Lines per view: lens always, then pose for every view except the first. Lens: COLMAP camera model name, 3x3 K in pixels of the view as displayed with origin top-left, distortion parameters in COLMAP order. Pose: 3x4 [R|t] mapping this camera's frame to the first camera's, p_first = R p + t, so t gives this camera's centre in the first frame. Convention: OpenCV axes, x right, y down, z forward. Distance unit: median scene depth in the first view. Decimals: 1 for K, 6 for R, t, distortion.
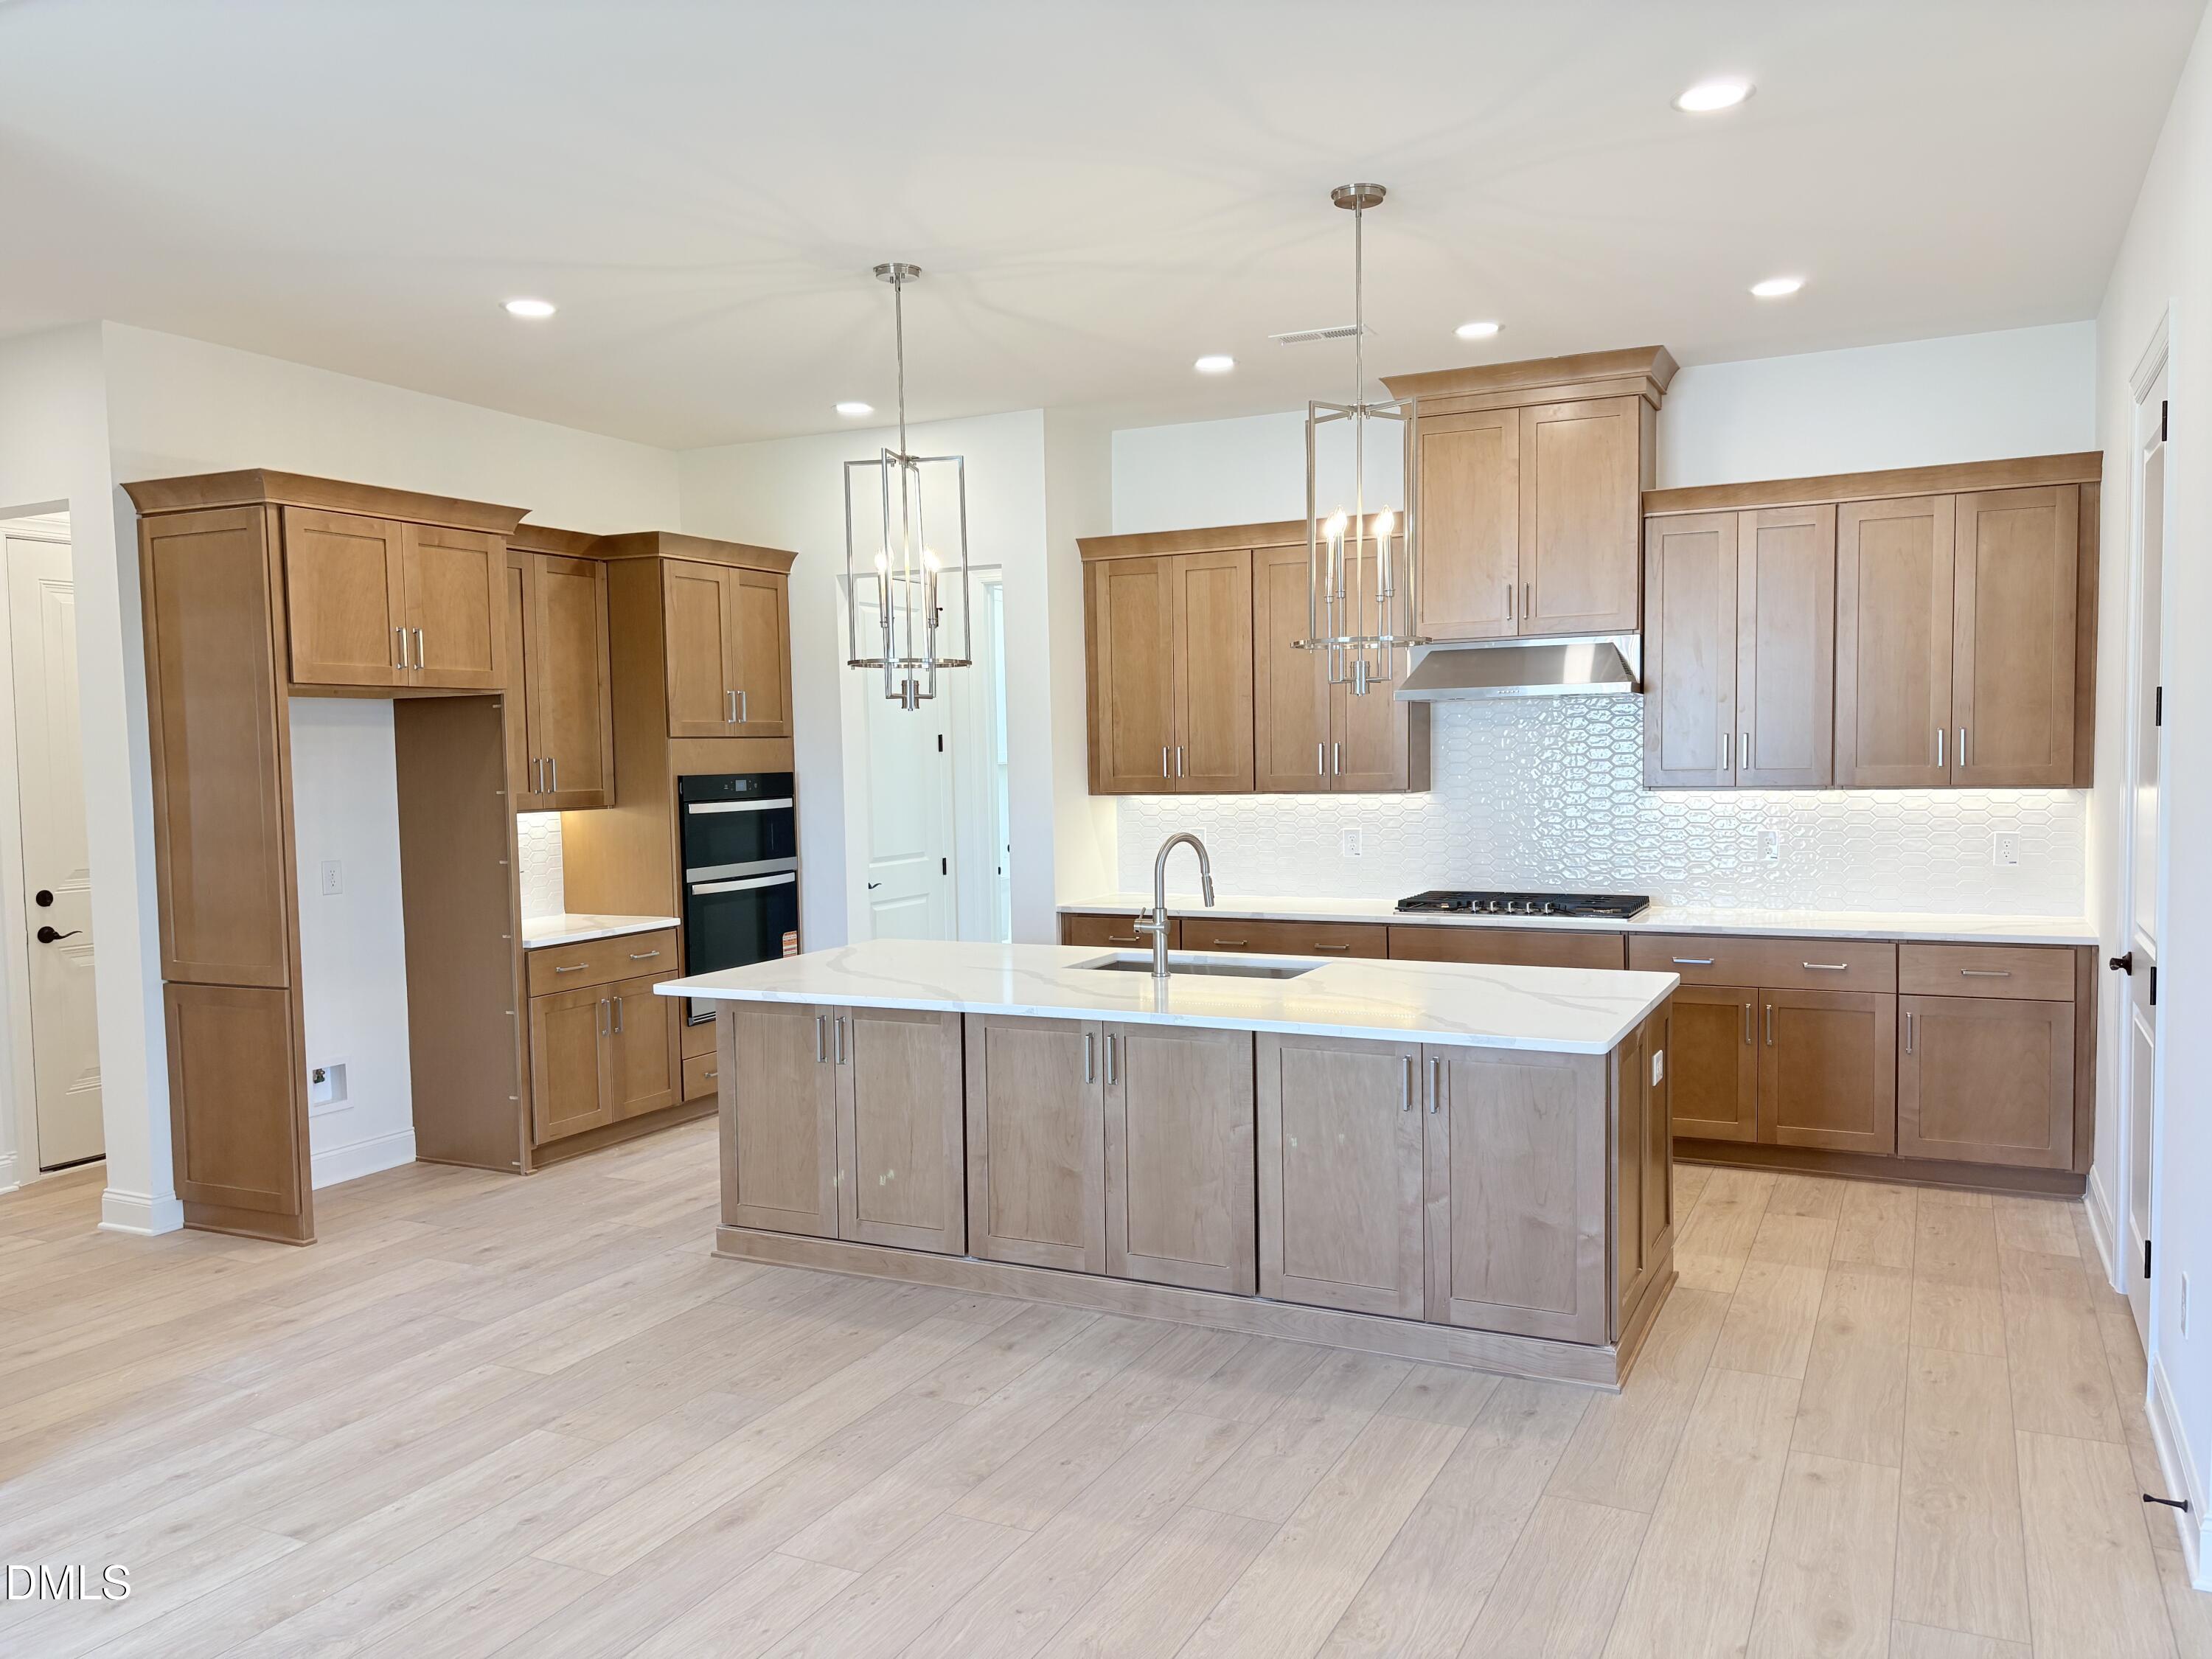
lens RADIAL K [[1644.6, 0, 1106.0], [0, 1644.6, 829.5], [0, 0, 1]] dist [0.007627, 0.001223]
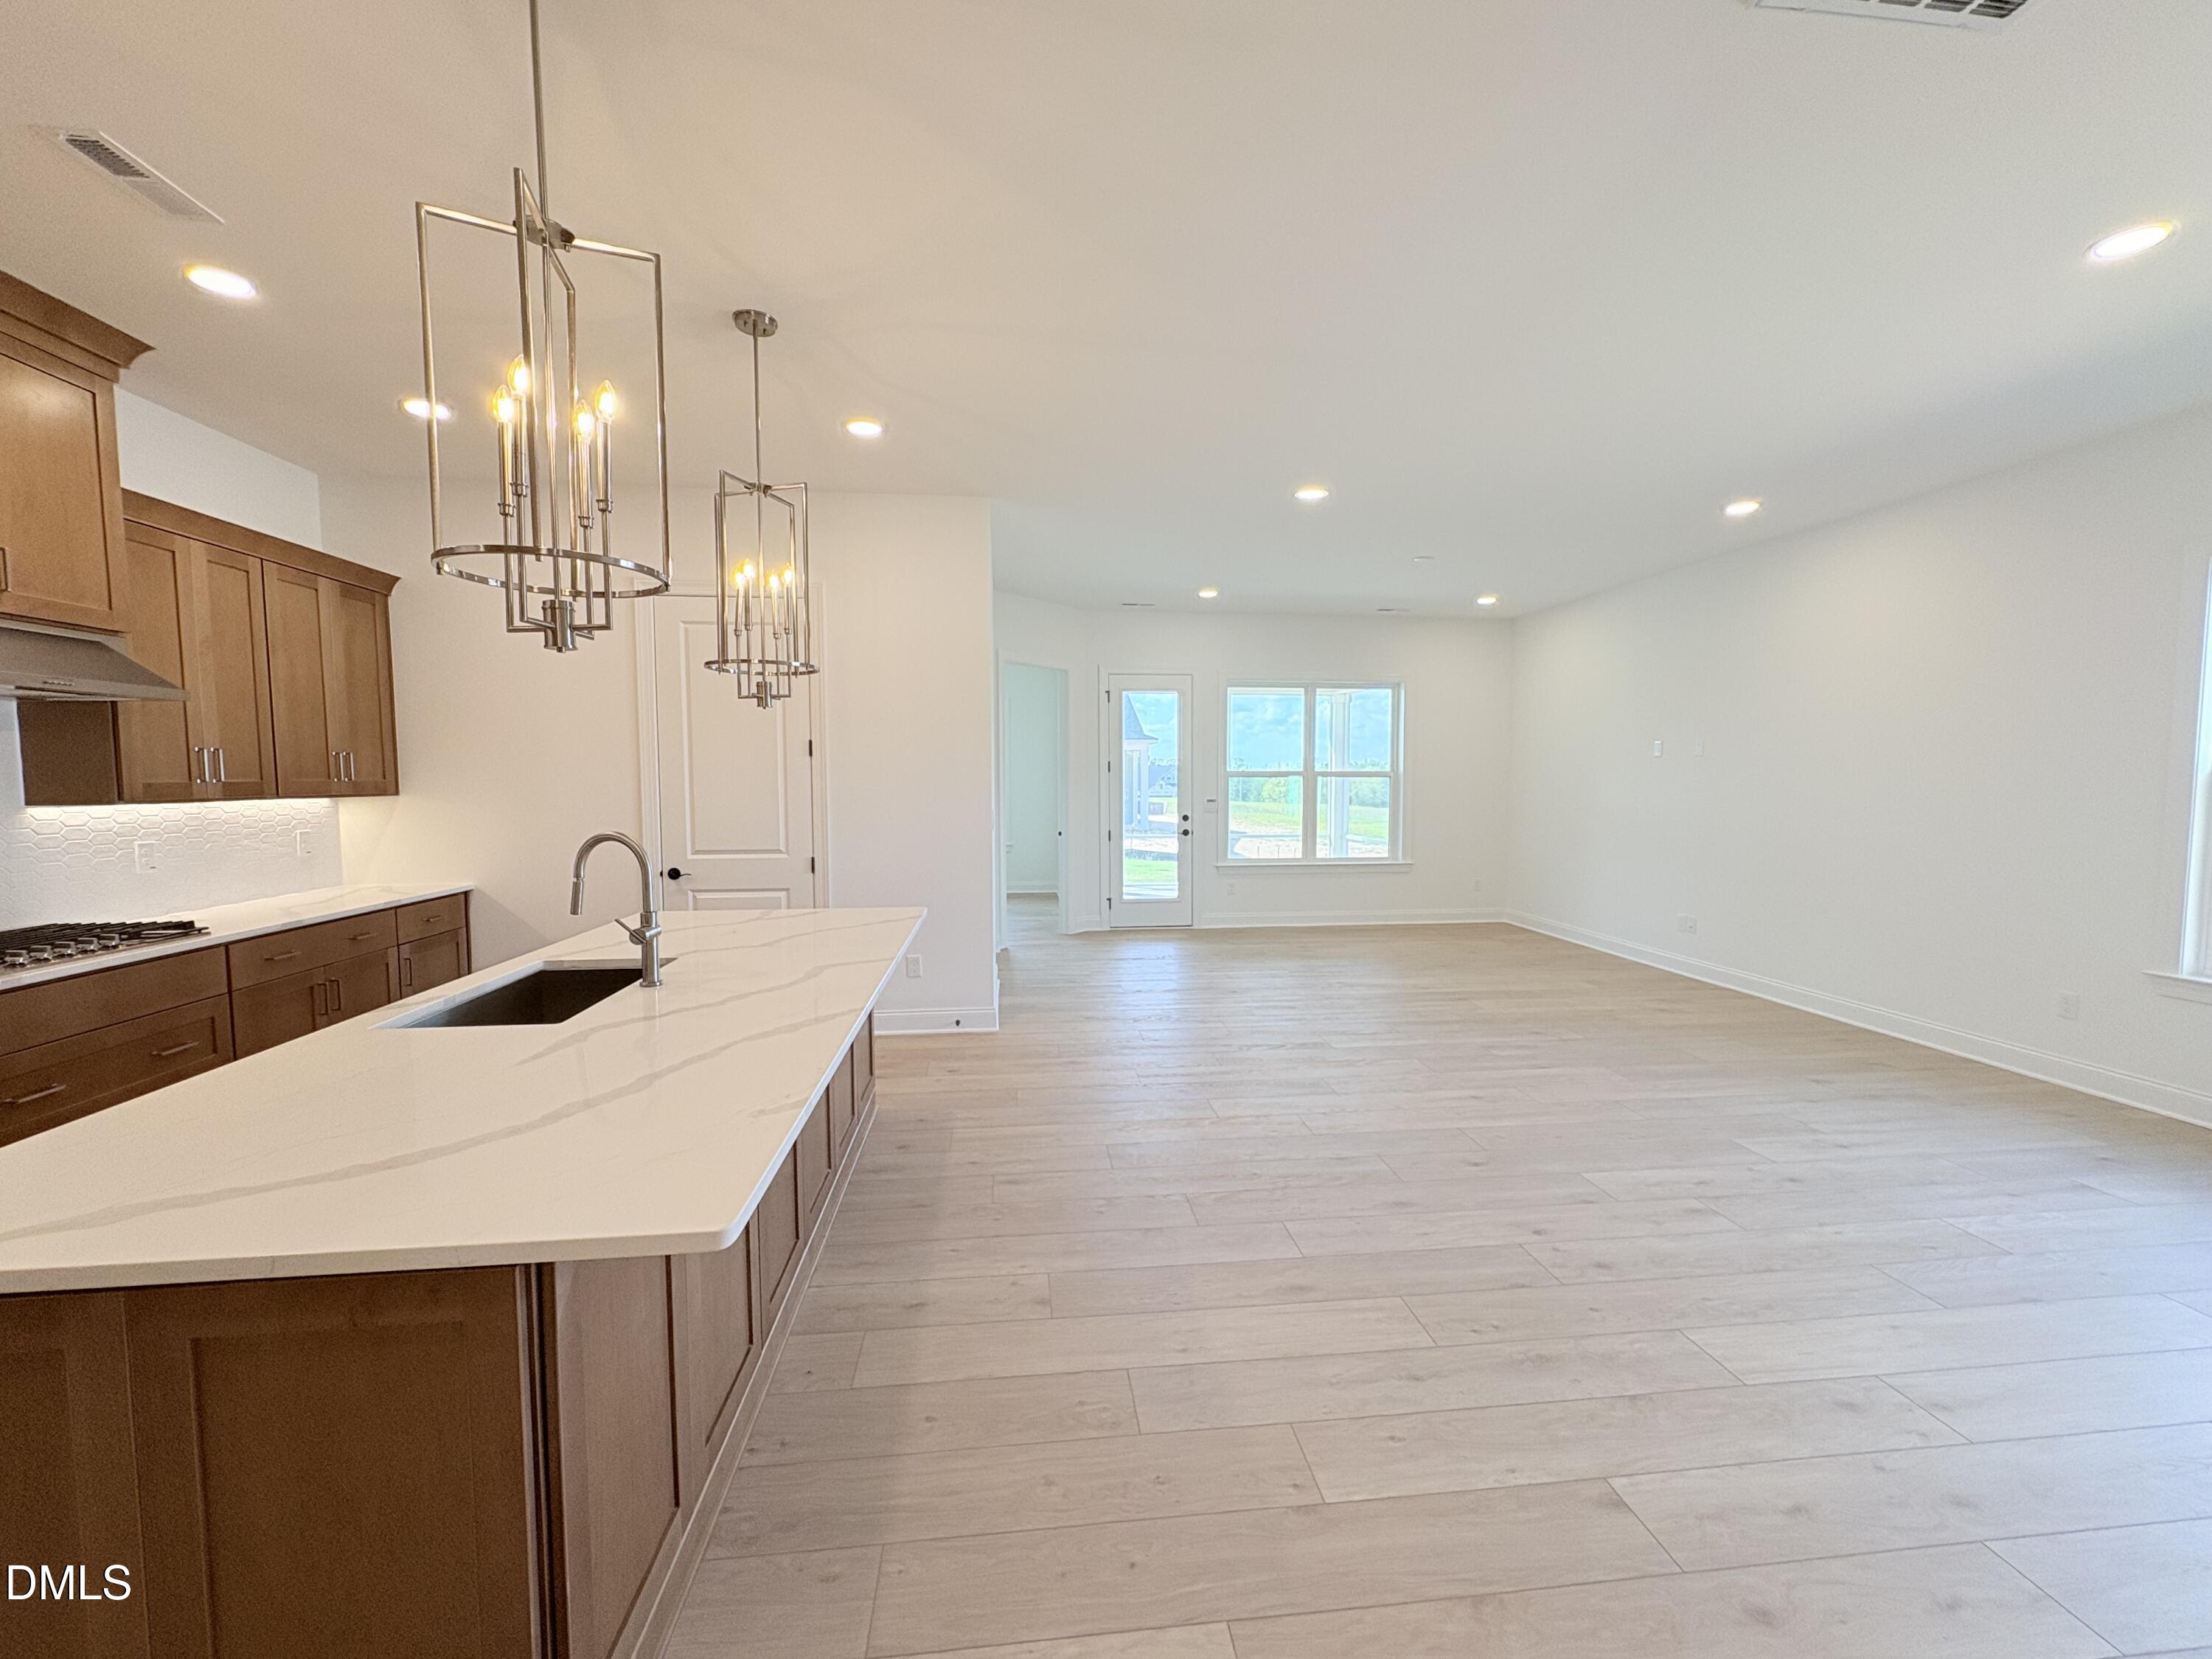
lens RADIAL K [[892.4, 0, 1106.0], [0, 892.4, 829.5], [0, 0, 1]] dist [-0.000355, -0.000012]
pose [[-0.543793, -0.031394, 0.838632, -0.671980], [0.054060, 0.995914, 0.072336, -0.026433], [-0.837476, 0.084672, -0.539874, 1.336828]]
